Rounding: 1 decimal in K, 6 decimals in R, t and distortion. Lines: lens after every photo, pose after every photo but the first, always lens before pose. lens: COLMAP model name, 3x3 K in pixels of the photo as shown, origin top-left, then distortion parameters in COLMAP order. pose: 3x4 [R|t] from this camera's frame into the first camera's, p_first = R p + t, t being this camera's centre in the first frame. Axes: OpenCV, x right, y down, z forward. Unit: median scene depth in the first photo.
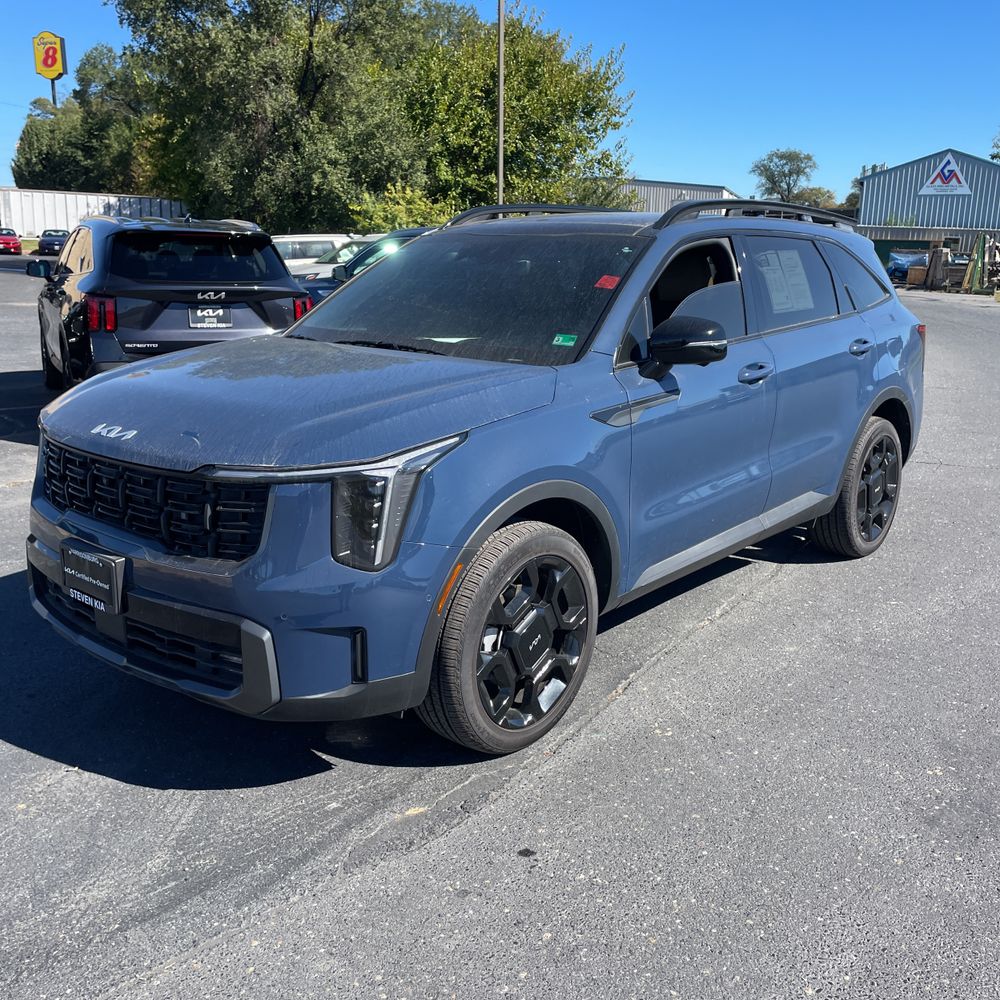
lens RADIAL K [[1016.8, 0, 493.3], [0, 1016.8, 487.0], [0, 0, 1]] dist [0.042952, 0.000000]
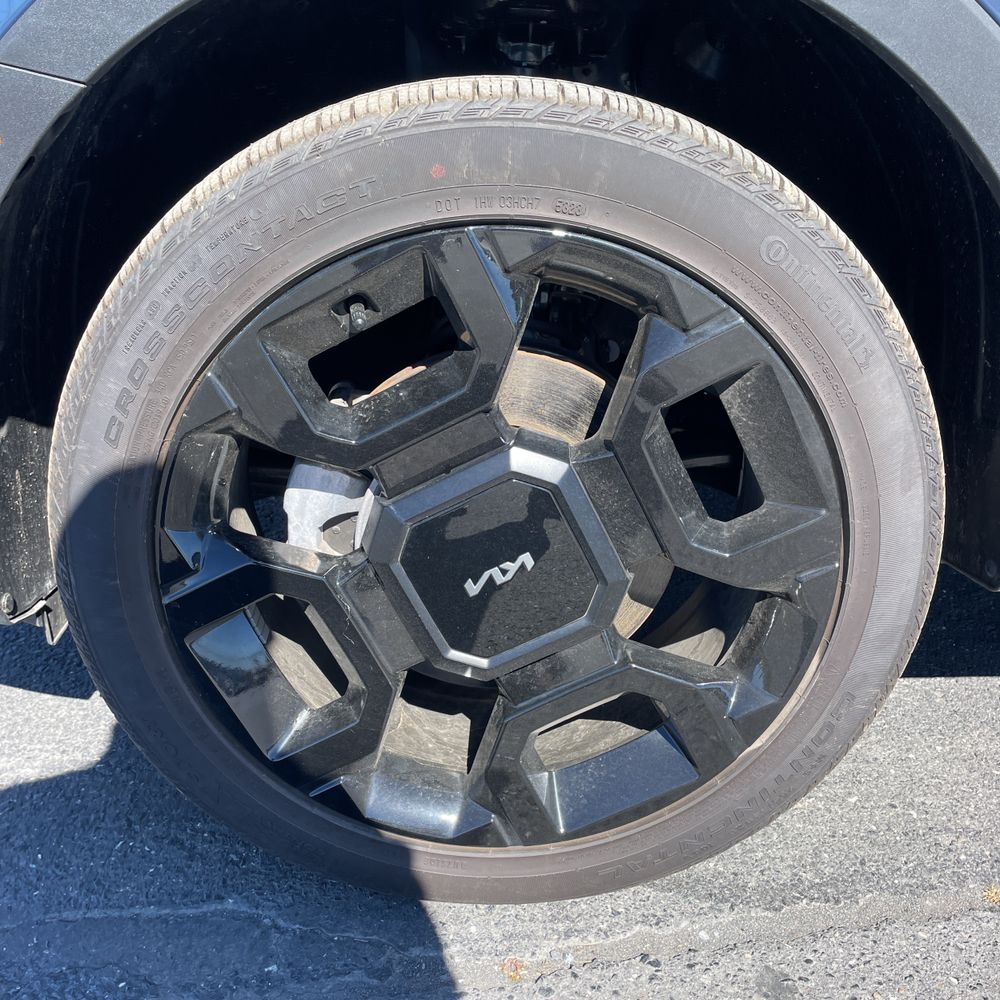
lens RADIAL K [[1016.8, 0, 496.0], [0, 1016.8, 499.7], [0, 0, 1]] dist [0.042952, 0.000000]
pose [[0.661040, 0.268320, -0.700736, 0.025601], [-0.155573, 0.962595, 0.221830, 0.009126], [0.734046, -0.037623, 0.678057, 0.097500]]
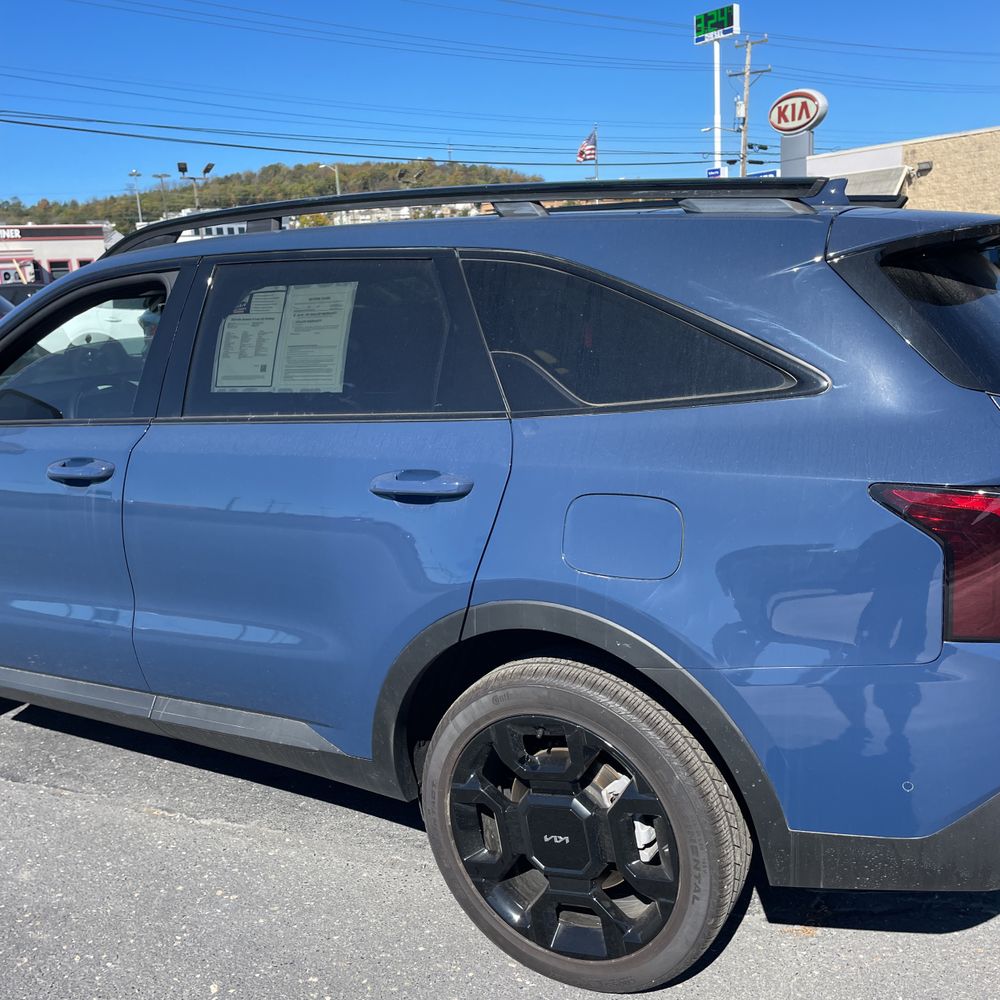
lens RADIAL K [[1016.8, 0, 500.1], [0, 1016.8, 499.9], [0, 0, 1]] dist [0.042952, 0.000000]
pose [[0.190925, 0.192575, -0.962529, 0.147025], [-0.180277, 0.970767, 0.158464, -0.038331], [0.964908, 0.143267, 0.220061, 0.170088]]
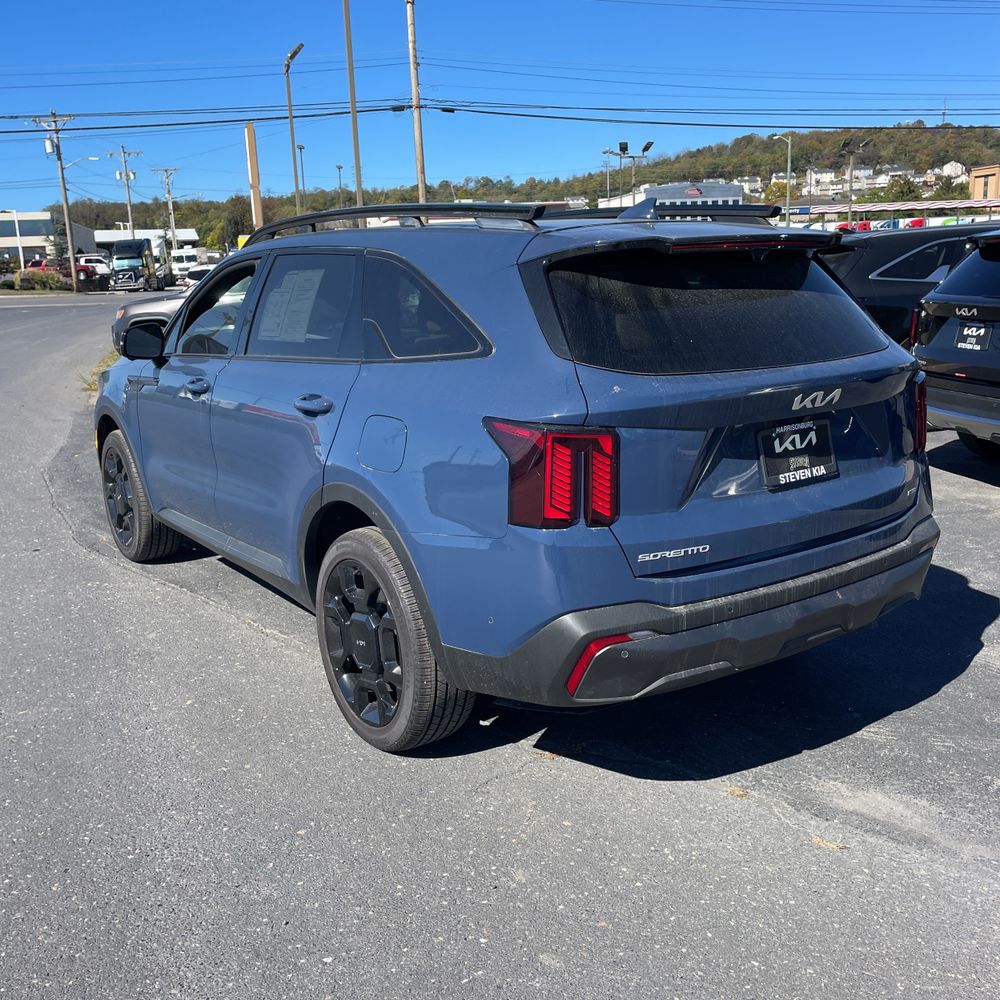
lens RADIAL K [[1016.8, 0, 496.4], [0, 1016.8, 506.2], [0, 0, 1]] dist [0.042952, 0.000000]
pose [[-0.252035, 0.218777, -0.942664, 0.183367], [-0.197824, 0.941891, 0.271489, -0.052373], [0.947282, 0.254906, -0.194110, 0.231754]]
